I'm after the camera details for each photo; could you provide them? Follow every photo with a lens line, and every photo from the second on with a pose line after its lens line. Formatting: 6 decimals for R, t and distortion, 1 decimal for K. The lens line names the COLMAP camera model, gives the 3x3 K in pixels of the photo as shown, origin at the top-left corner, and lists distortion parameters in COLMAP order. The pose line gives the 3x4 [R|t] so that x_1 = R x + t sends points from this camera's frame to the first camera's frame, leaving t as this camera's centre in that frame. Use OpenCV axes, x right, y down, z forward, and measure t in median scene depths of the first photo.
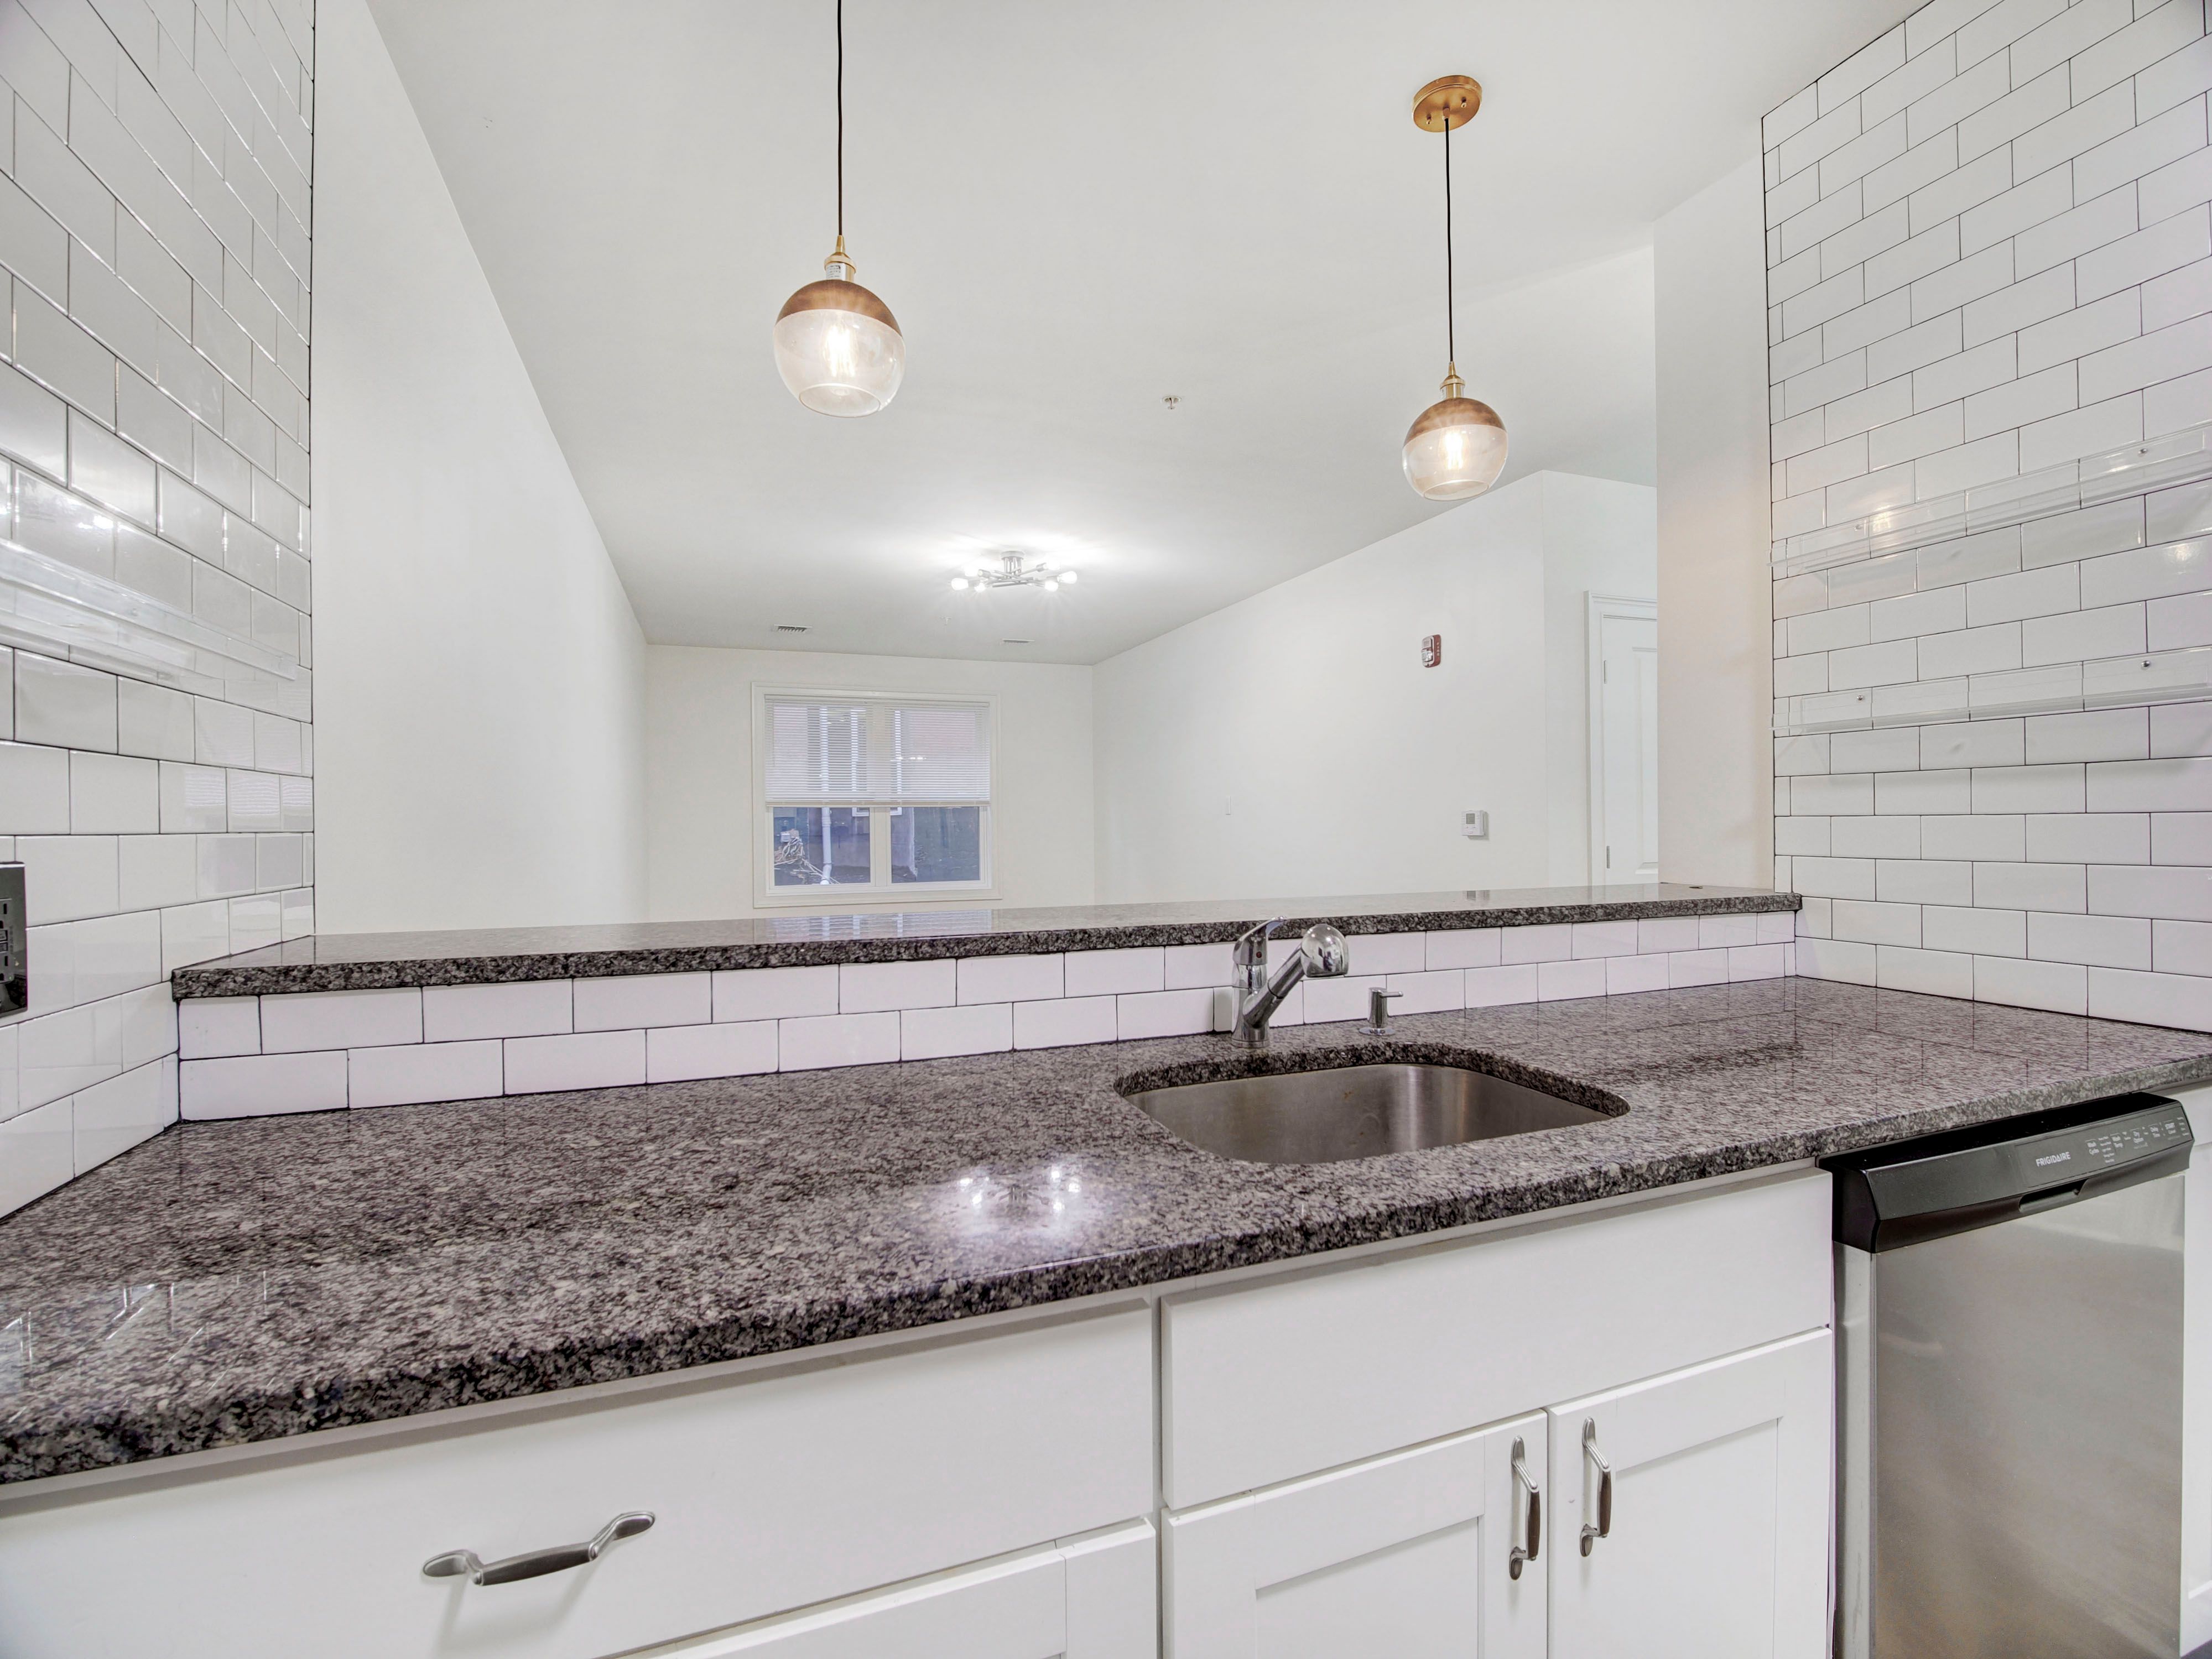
lens RADIAL K [[1014.8, 0, 1111.2], [0, 1014.8, 833.6], [0, 0, 1]] dist [-0.012194, -0.000746]
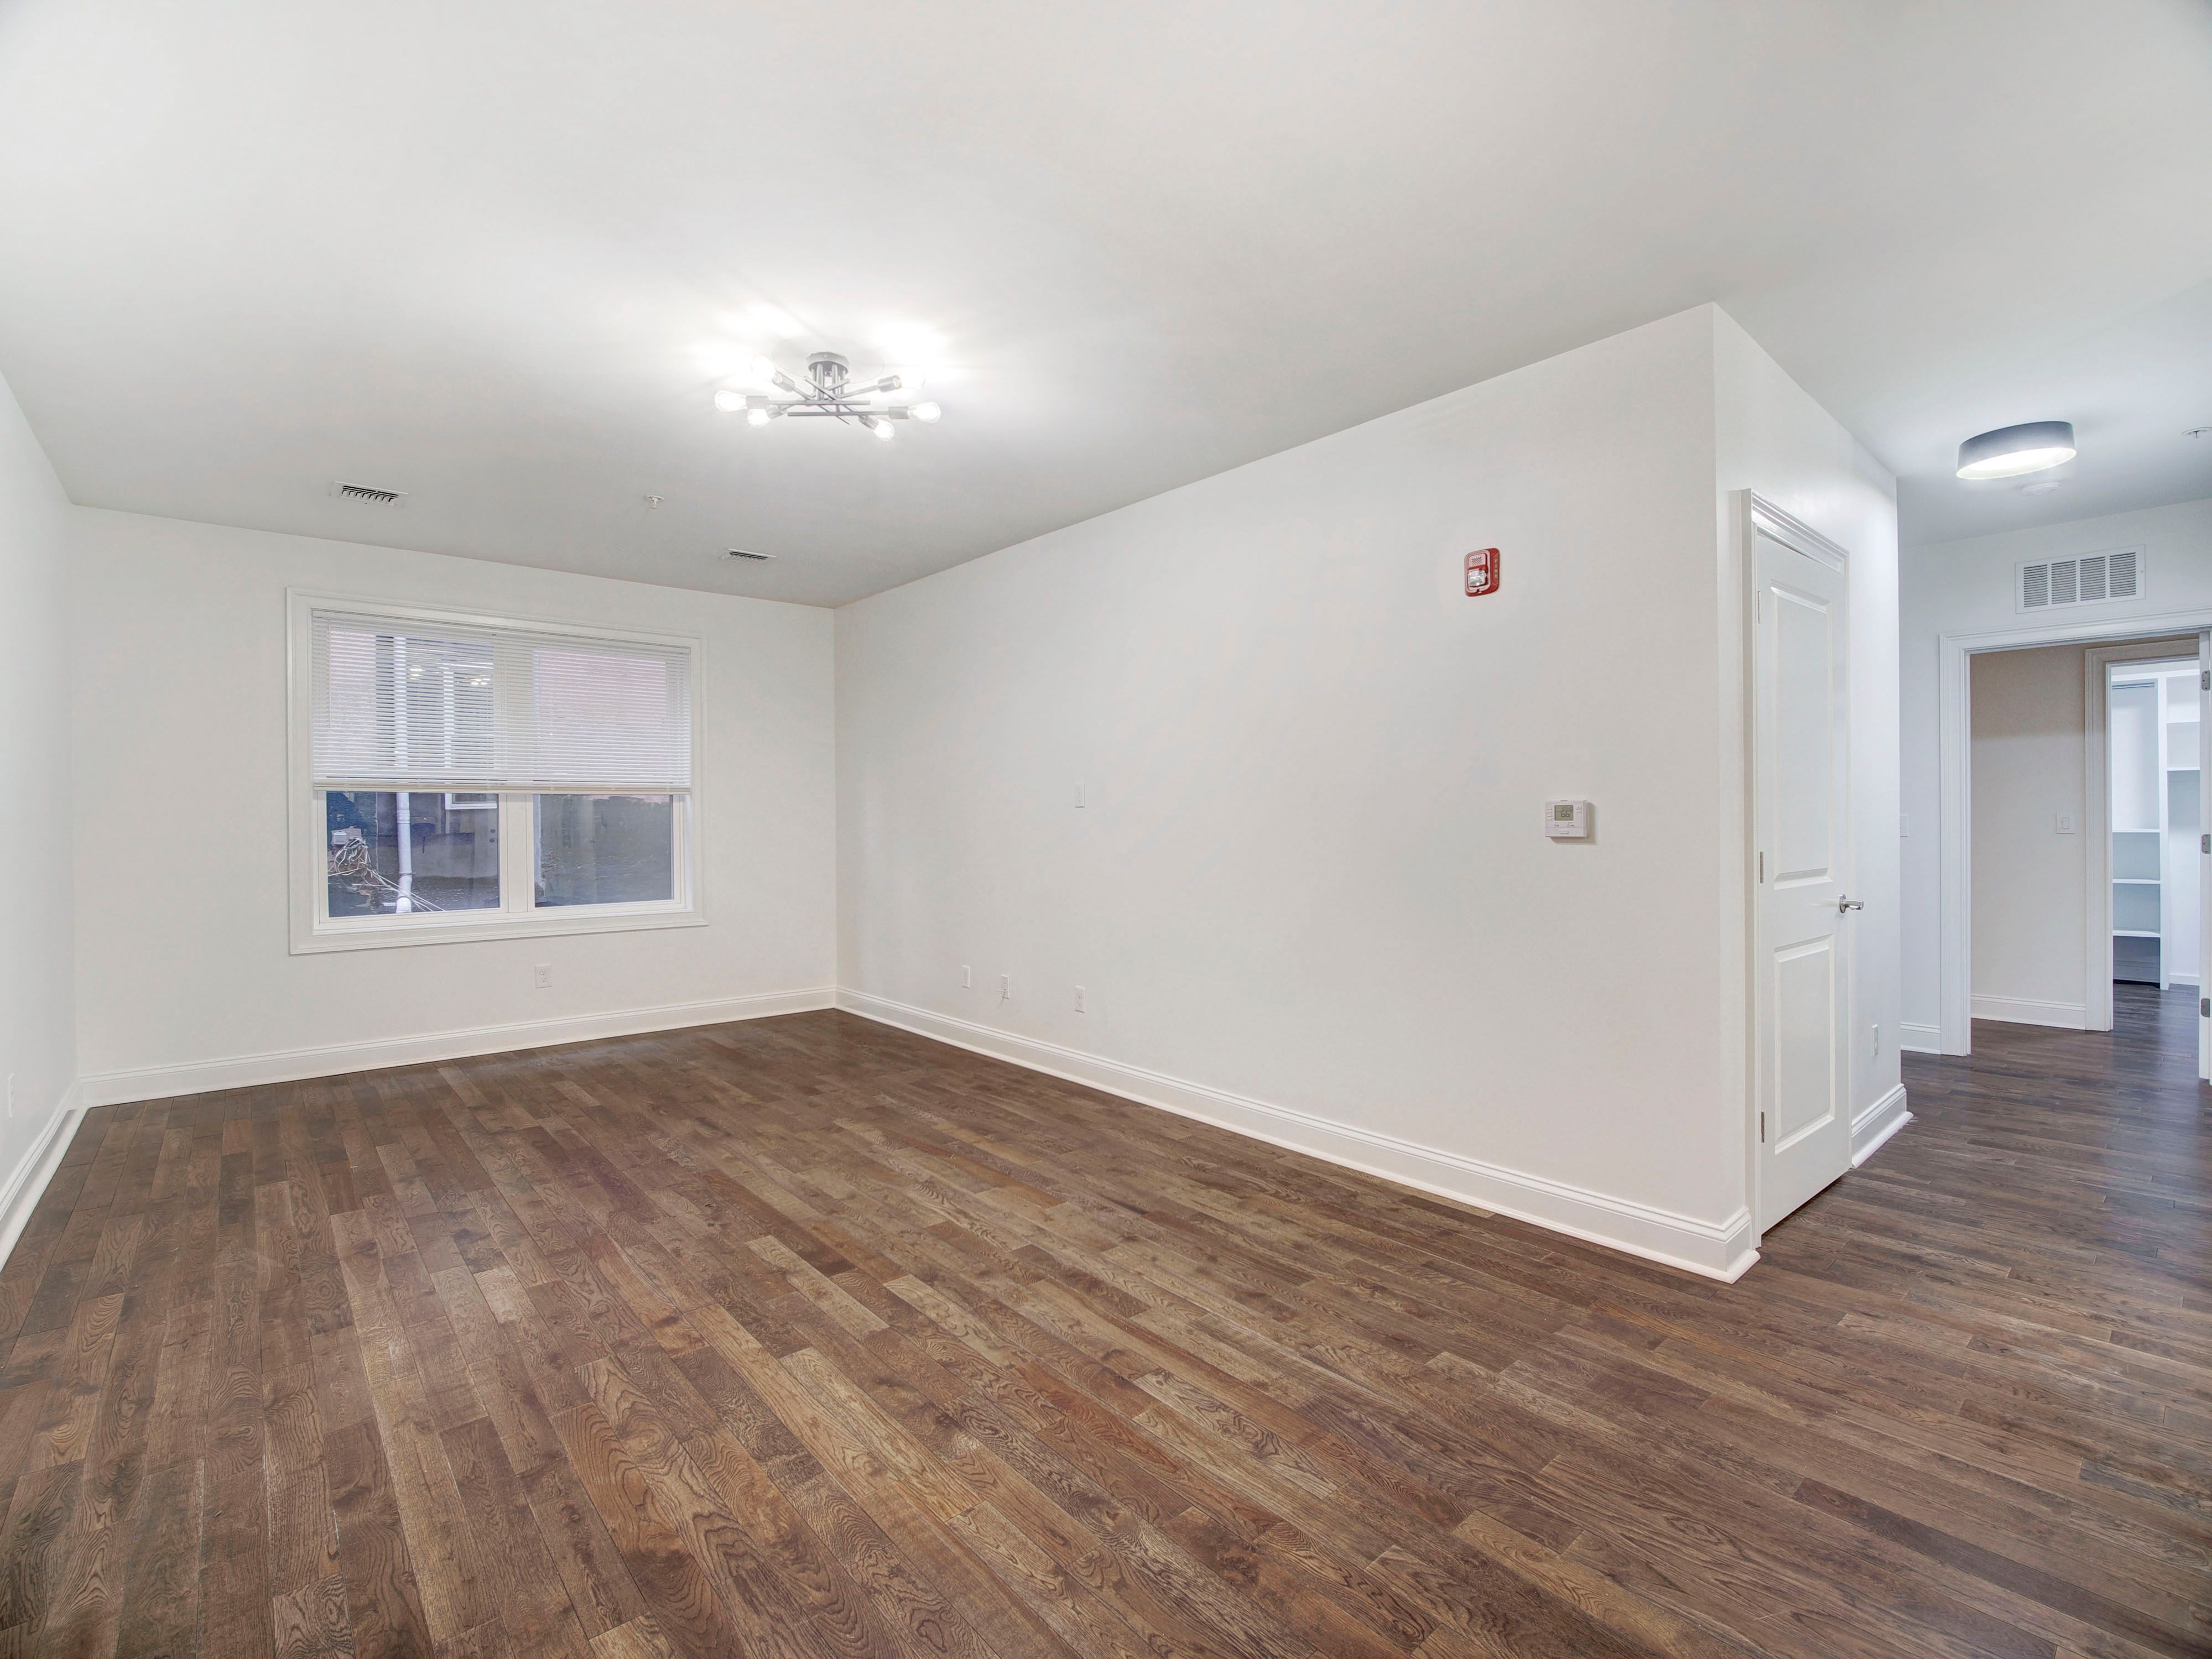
lens RADIAL K [[1014.8, 0, 1116.5], [0, 1014.8, 831.2], [0, 0, 1]] dist [-0.012194, -0.000746]
pose [[0.937504, 0.000274, 0.347974, -0.087680], [-0.000031, 1.000000, -0.000704, -0.000789], [-0.347974, 0.000649, 0.937504, 0.236593]]
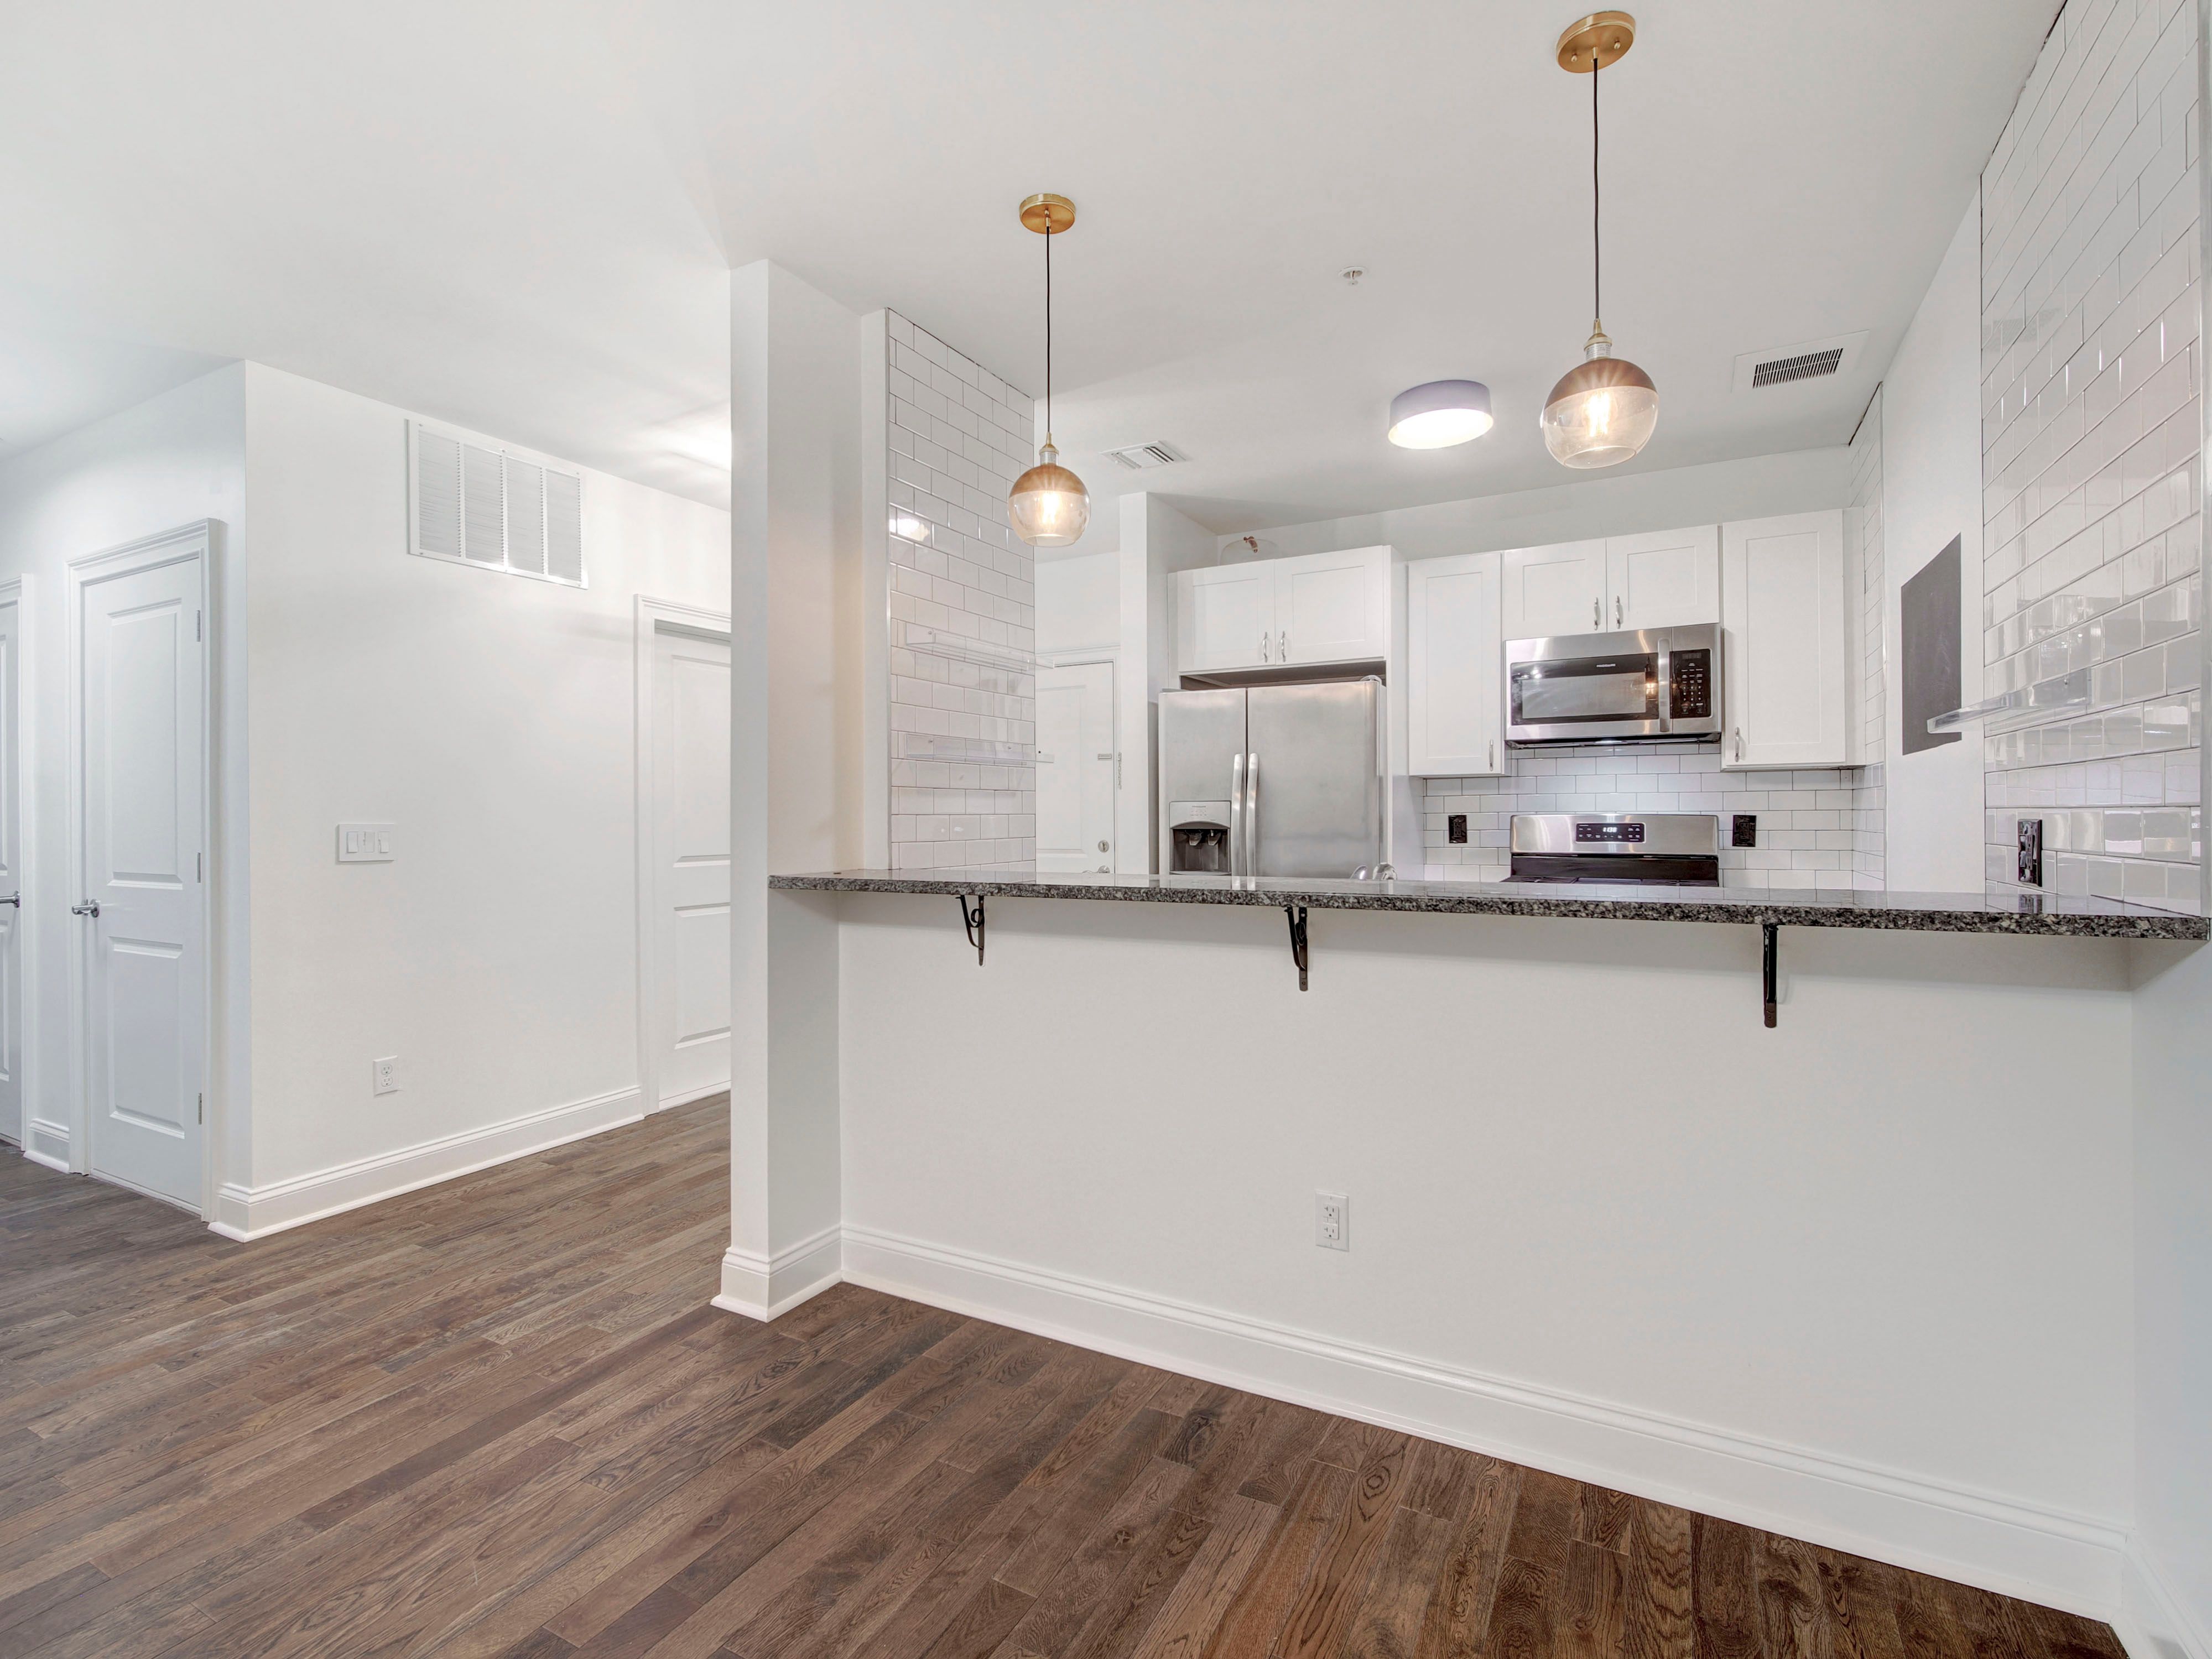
lens RADIAL K [[1014.8, 0, 1119.5], [0, 1014.8, 820.5], [0, 0, 1]] dist [-0.012194, -0.000746]
pose [[-0.653072, 0.011979, 0.757201, -0.141660], [0.021789, 0.999758, 0.002976, -0.001378], [-0.756982, 0.018442, -0.653175, 0.394478]]
